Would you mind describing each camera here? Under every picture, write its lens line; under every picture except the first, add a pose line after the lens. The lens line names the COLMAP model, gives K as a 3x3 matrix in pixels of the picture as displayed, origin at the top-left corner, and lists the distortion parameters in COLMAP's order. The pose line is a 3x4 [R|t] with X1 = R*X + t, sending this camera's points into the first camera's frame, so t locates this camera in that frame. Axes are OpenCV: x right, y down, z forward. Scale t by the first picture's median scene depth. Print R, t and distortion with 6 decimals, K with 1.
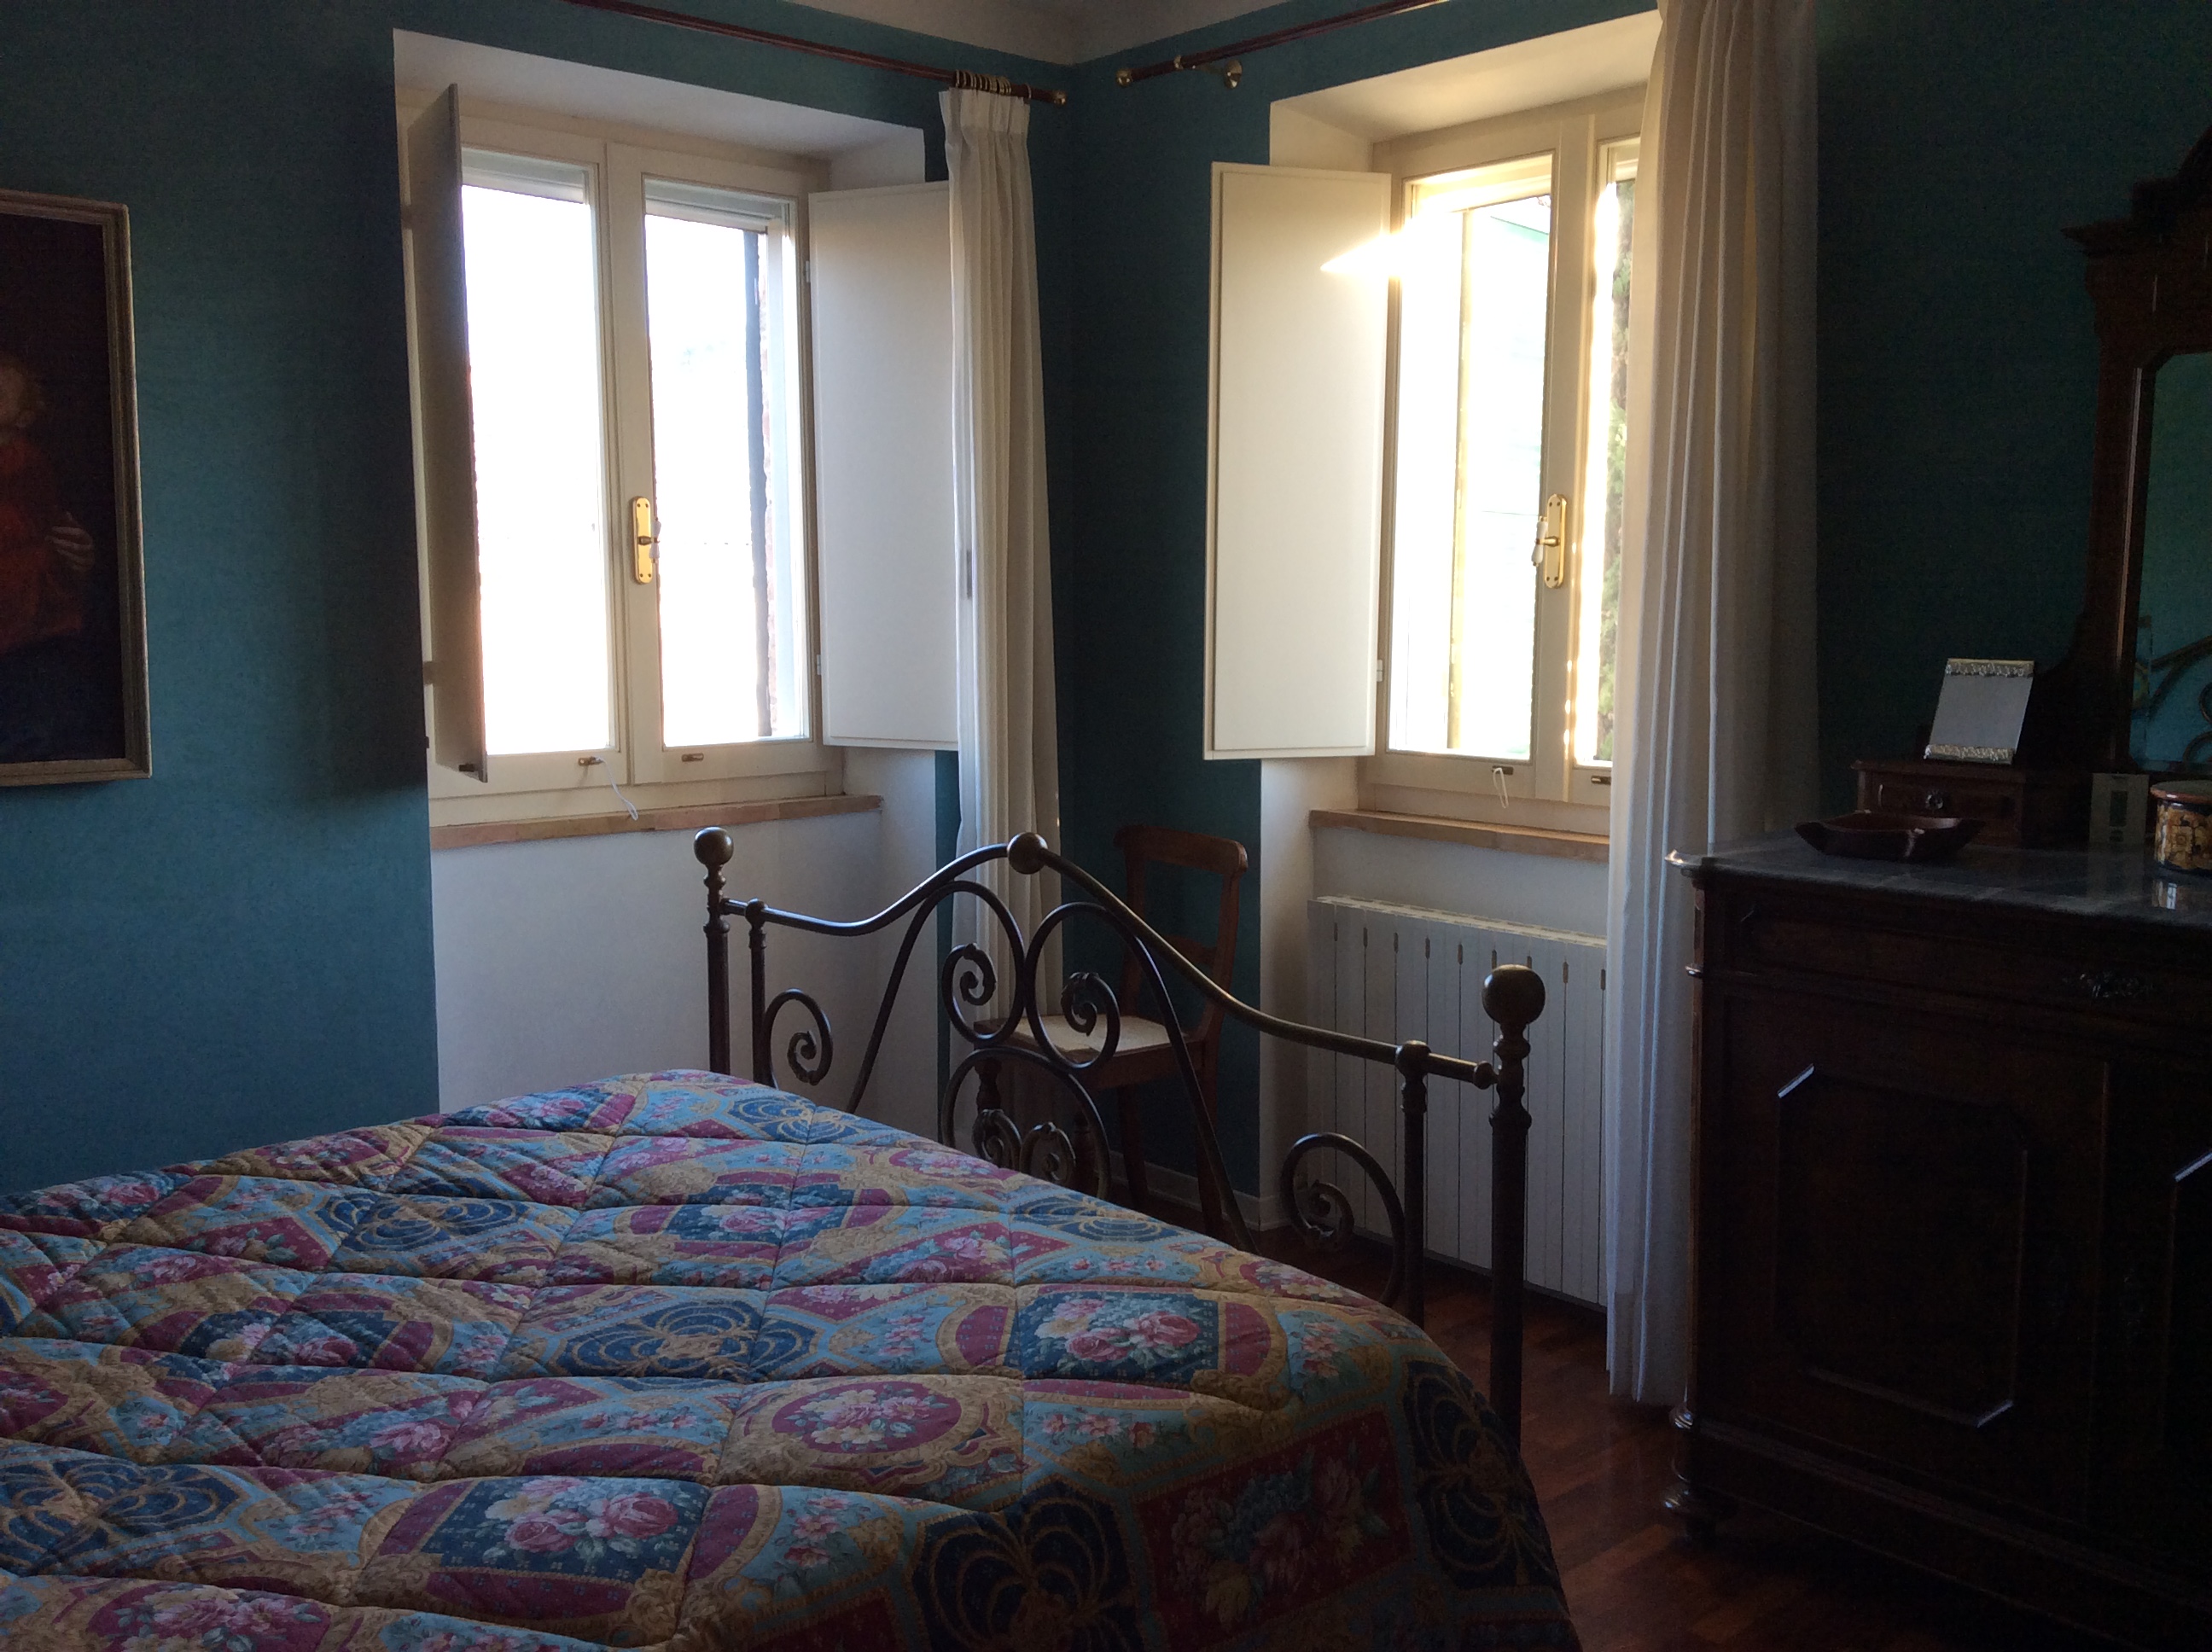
lens RADIAL K [[1963.4, 0, 1094.2], [0, 1963.4, 826.4], [0, 0, 1]] dist [0.154580, -0.288372]
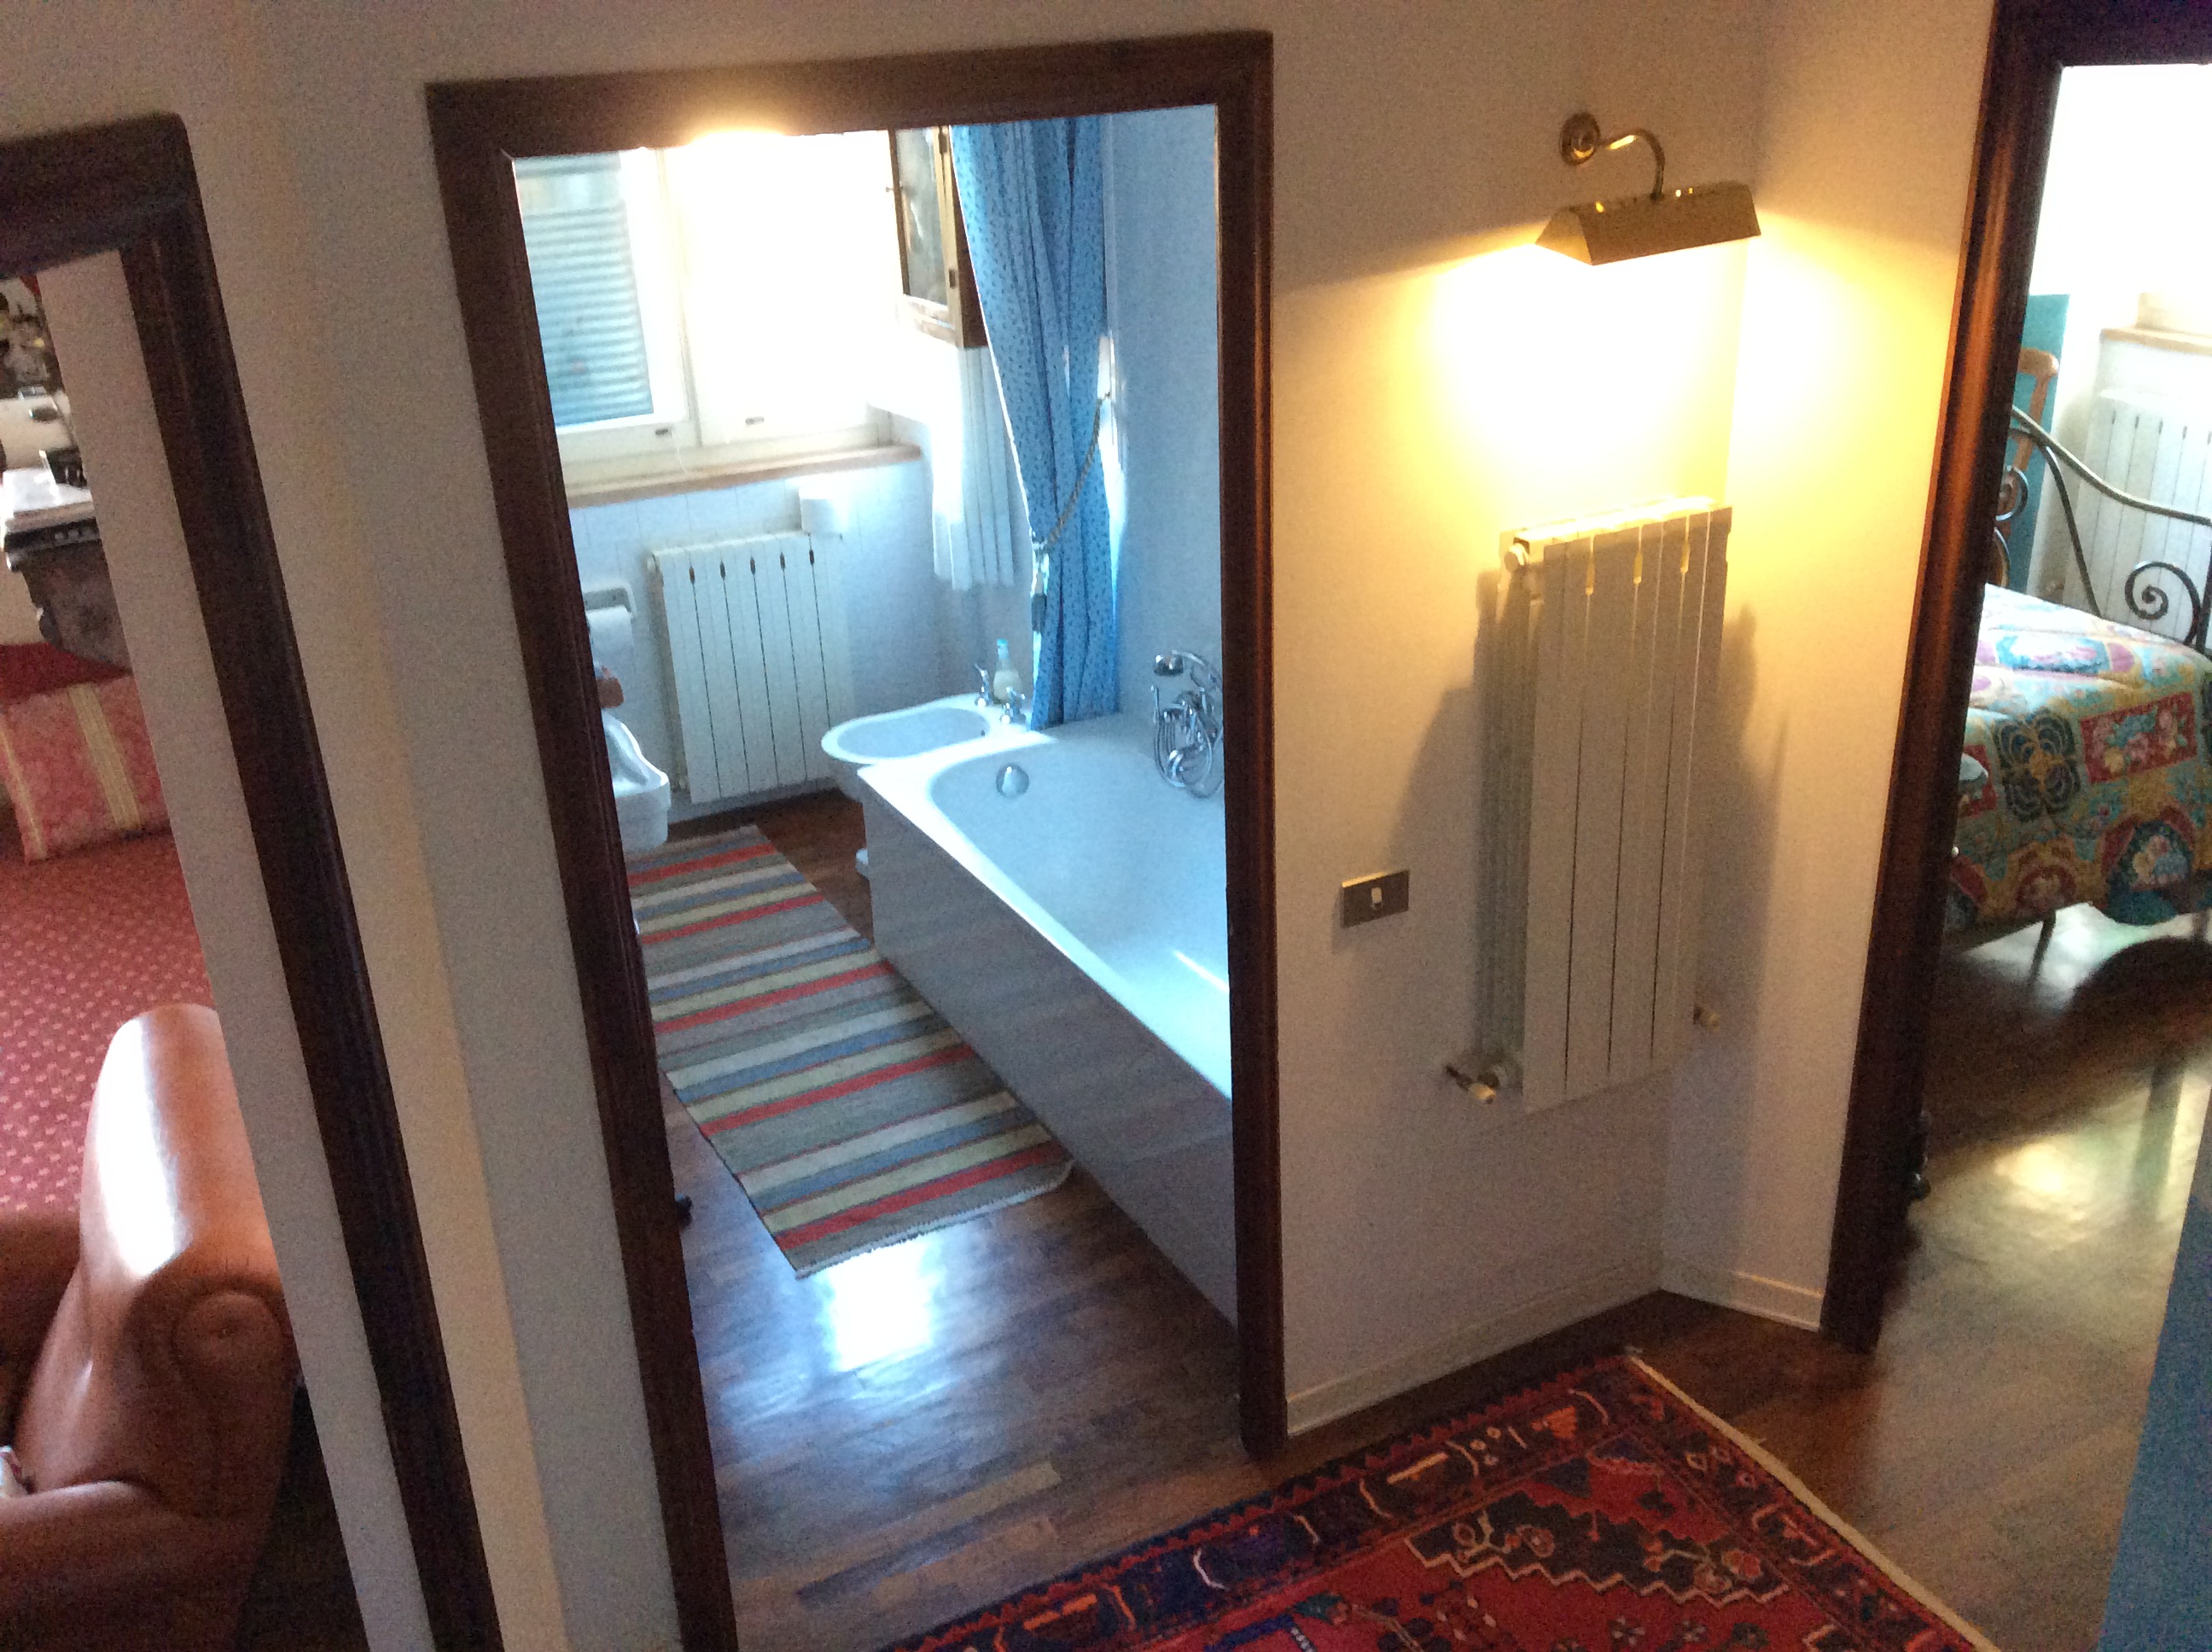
lens RADIAL K [[1963.4, 0, 1094.2], [0, 1963.4, 826.4], [0, 0, 1]] dist [0.154580, -0.288372]
pose [[0.966405, 0.058340, -0.250317, -0.452878], [0.018862, 0.955176, 0.295438, -0.227390], [0.256333, -0.290234, 0.921986, -1.342051]]
